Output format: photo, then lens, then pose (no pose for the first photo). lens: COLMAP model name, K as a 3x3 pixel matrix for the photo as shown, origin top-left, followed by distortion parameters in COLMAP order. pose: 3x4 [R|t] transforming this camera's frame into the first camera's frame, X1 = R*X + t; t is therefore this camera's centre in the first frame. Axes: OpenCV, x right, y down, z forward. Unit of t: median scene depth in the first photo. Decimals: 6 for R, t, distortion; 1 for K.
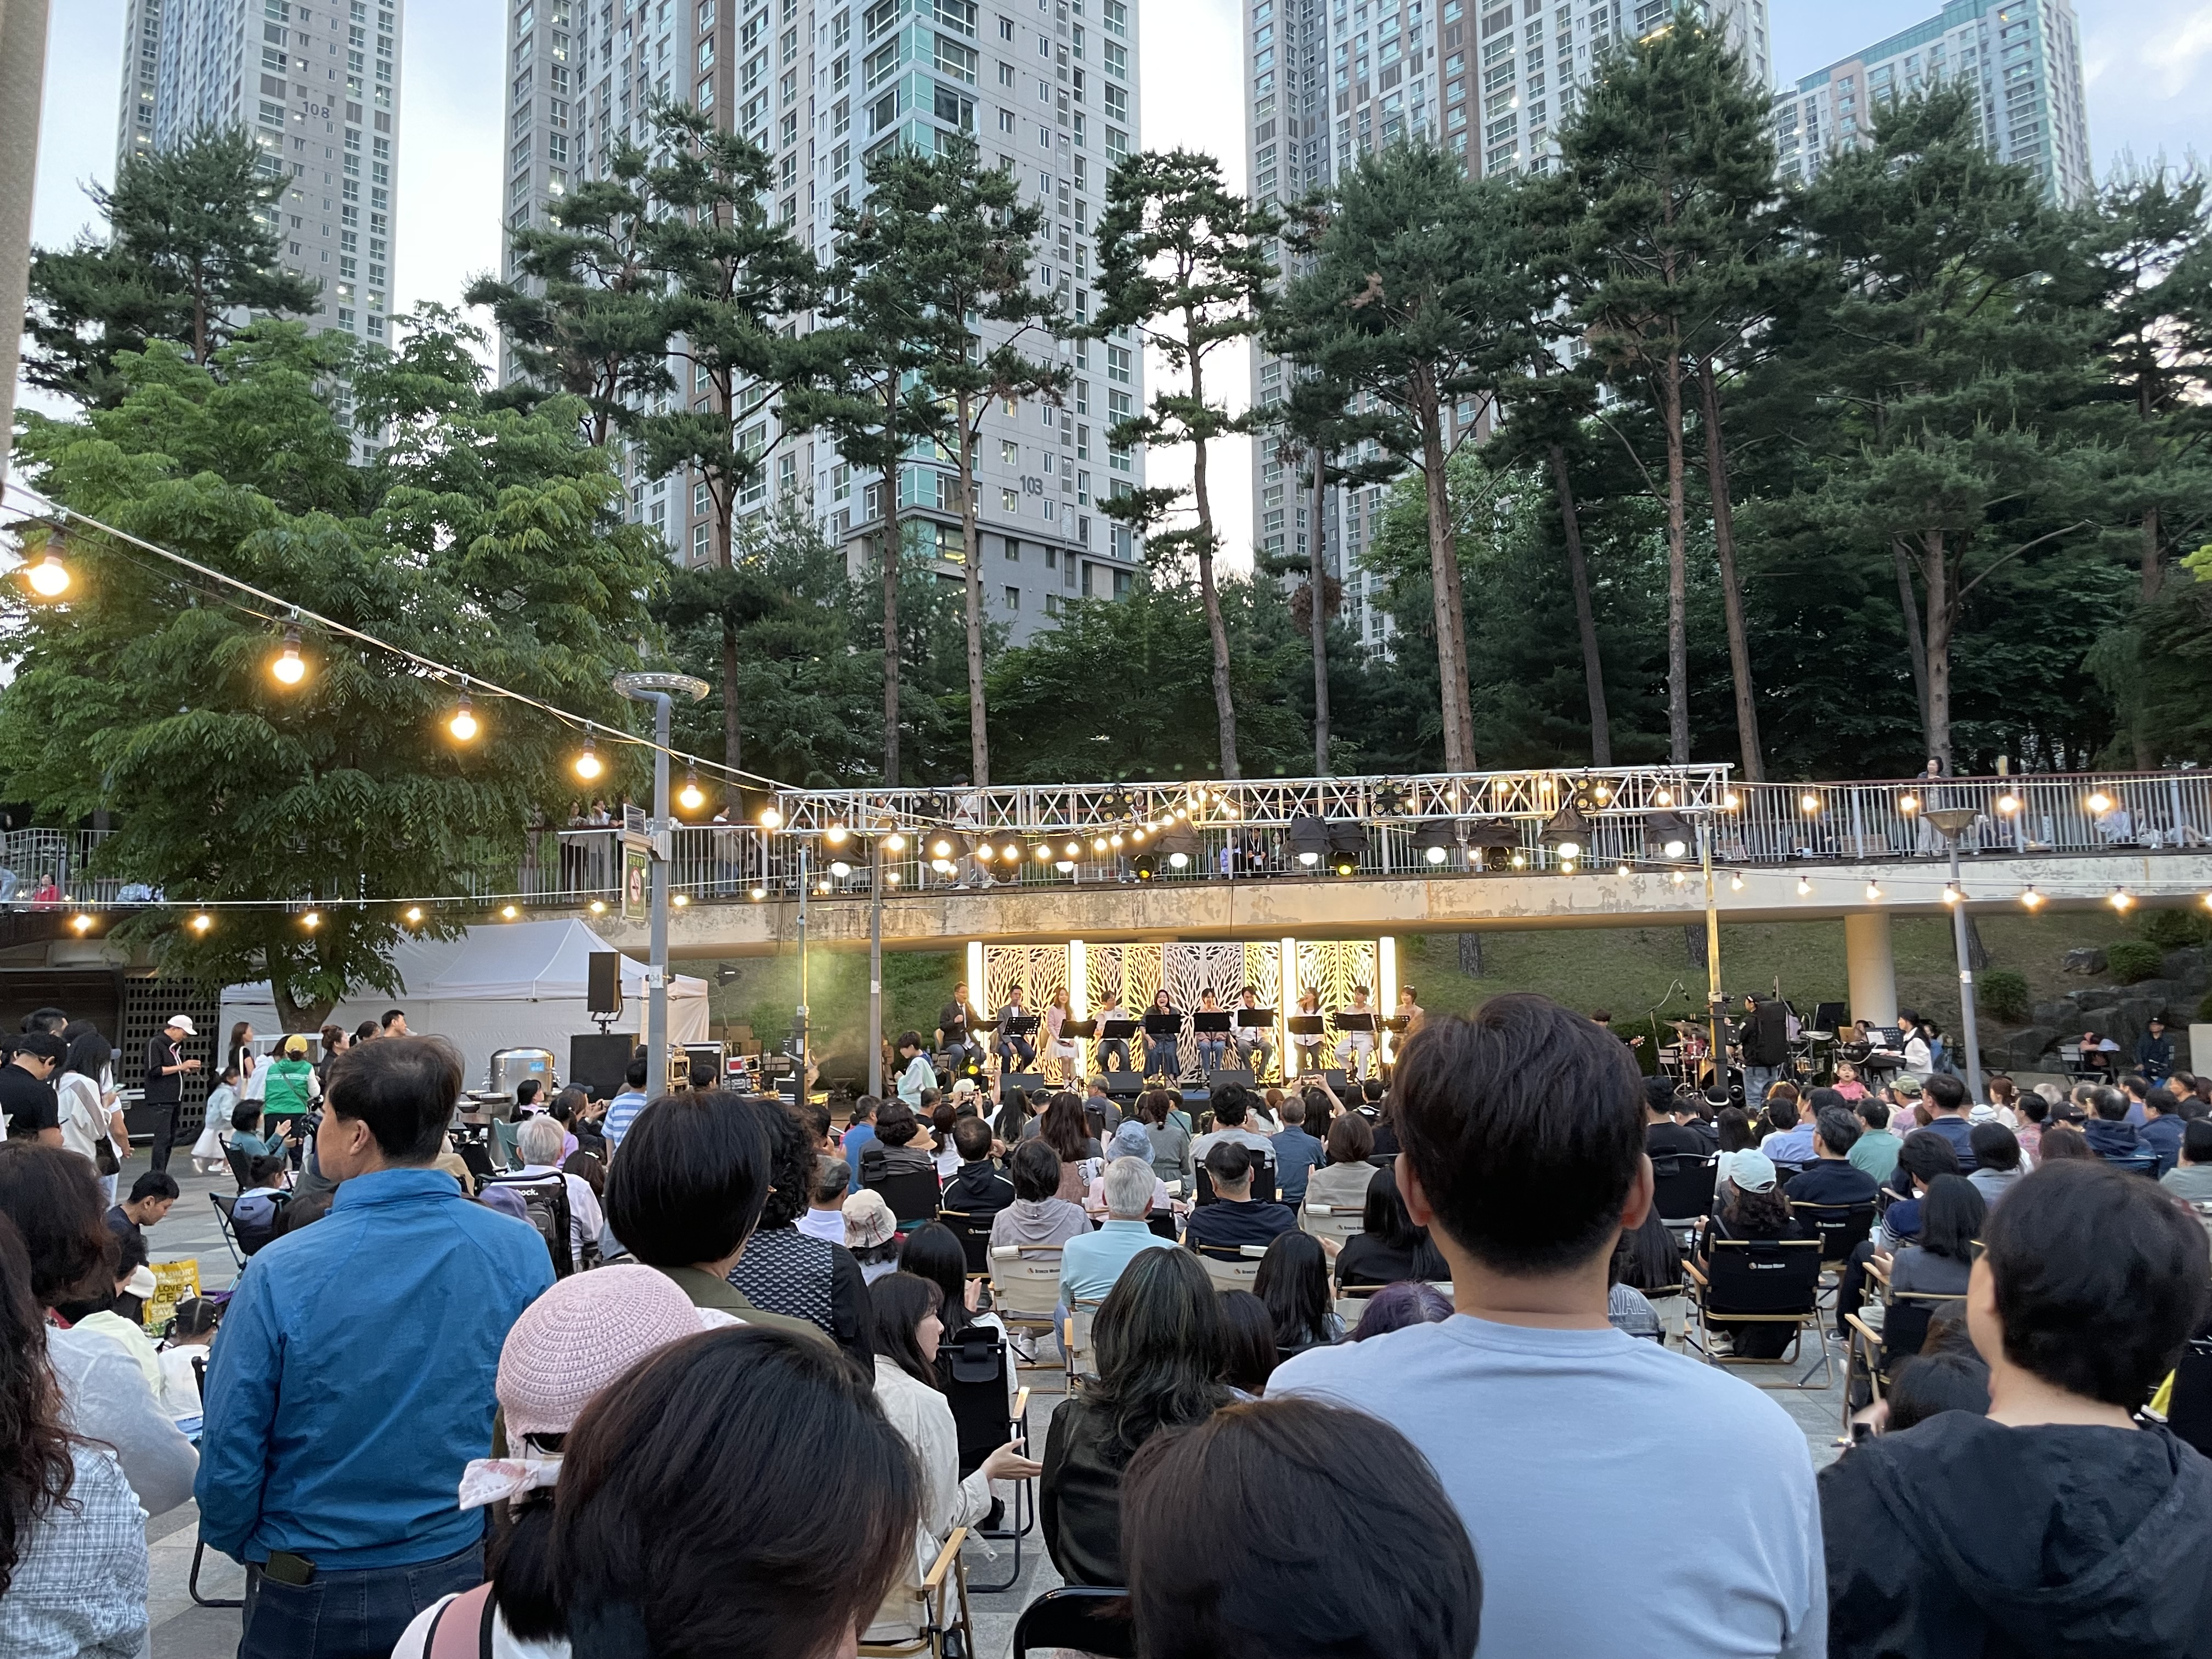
lens RADIAL K [[1682.0, 0, 1106.0], [0, 1682.0, 829.5], [0, 0, 1]] dist [0.077019, -0.122069]
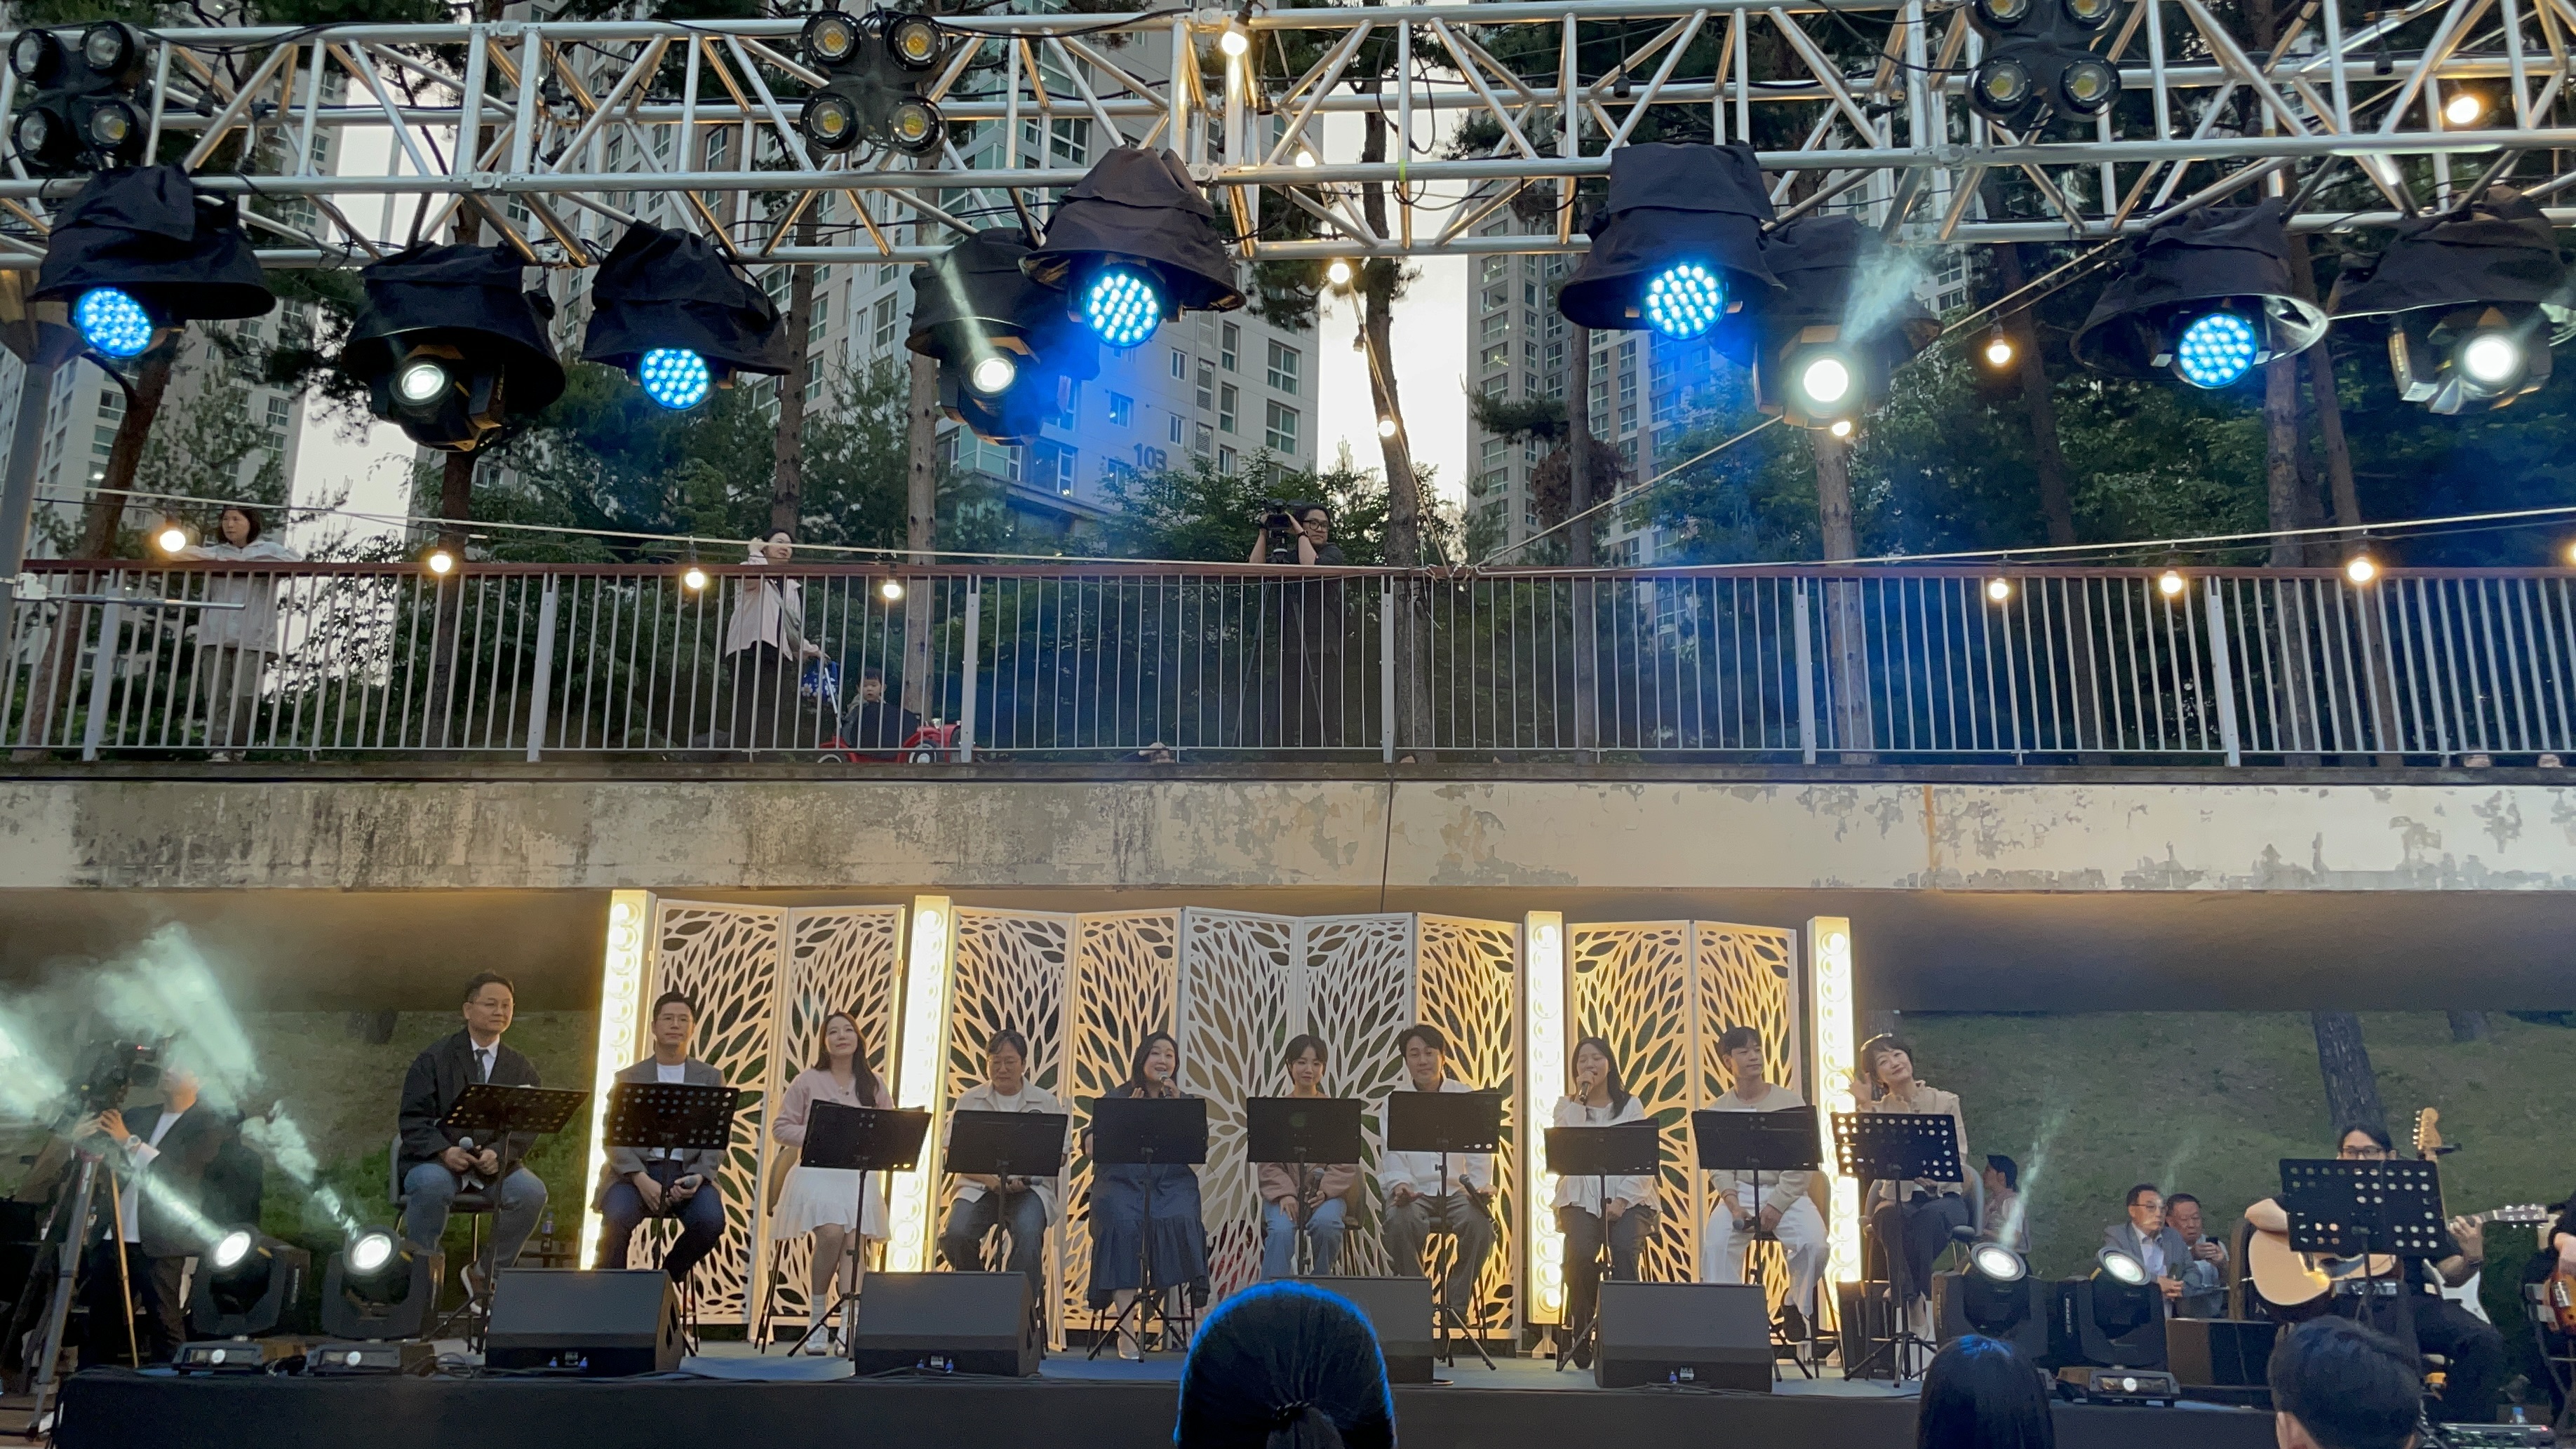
lens RADIAL K [[2145.2, 0, 1288.0], [0, 2145.2, 724.5], [0, 0, 1]] dist [0.144155, -0.186564]
pose [[0.999396, 0.034634, 0.002790, 0.052979], [-0.033946, 0.990365, -0.134254, 0.088331], [-0.007413, 0.134078, 0.990943, 0.556977]]
